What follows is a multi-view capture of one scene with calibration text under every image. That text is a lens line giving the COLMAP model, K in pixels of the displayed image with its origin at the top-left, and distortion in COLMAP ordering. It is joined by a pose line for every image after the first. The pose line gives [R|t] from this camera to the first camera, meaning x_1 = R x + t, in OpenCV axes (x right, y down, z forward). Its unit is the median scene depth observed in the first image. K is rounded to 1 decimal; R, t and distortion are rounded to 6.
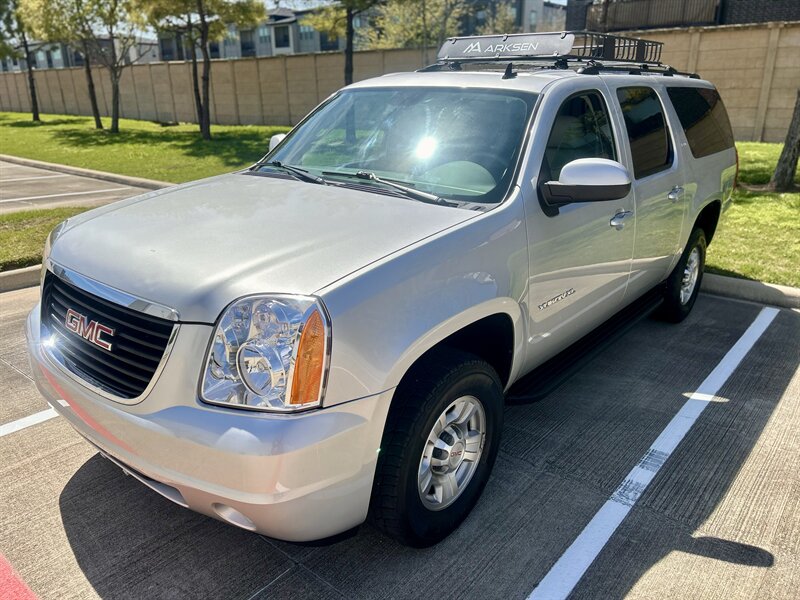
lens RADIAL K [[621.0, 0, 398.5], [0, 621.0, 303.9], [0, 0, 1]] dist [0.055230, -0.065499]
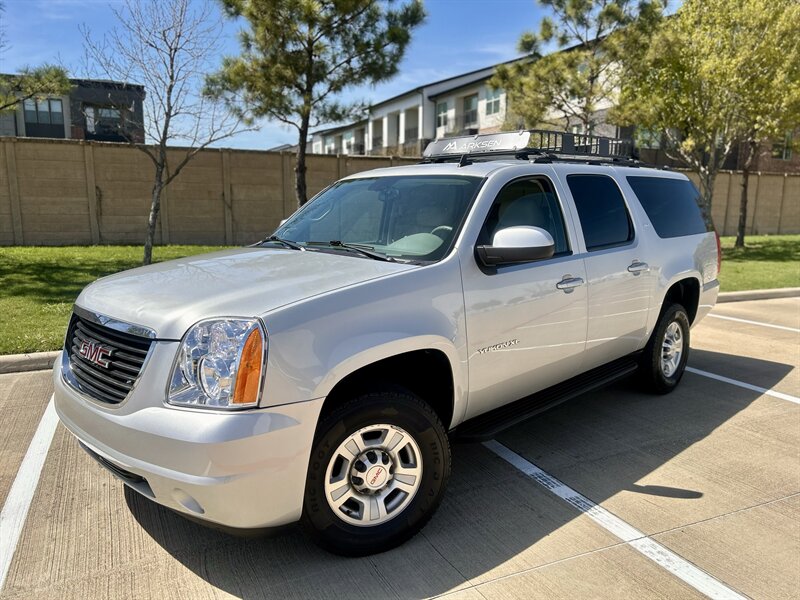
lens RADIAL K [[621.0, 0, 393.5], [0, 621.0, 301.4], [0, 0, 1]] dist [0.055230, -0.065499]
pose [[0.995538, 0.003244, -0.094304, 0.163935], [-0.019167, 0.985527, -0.168431, 0.102082], [0.092393, 0.169487, 0.981192, -0.144003]]
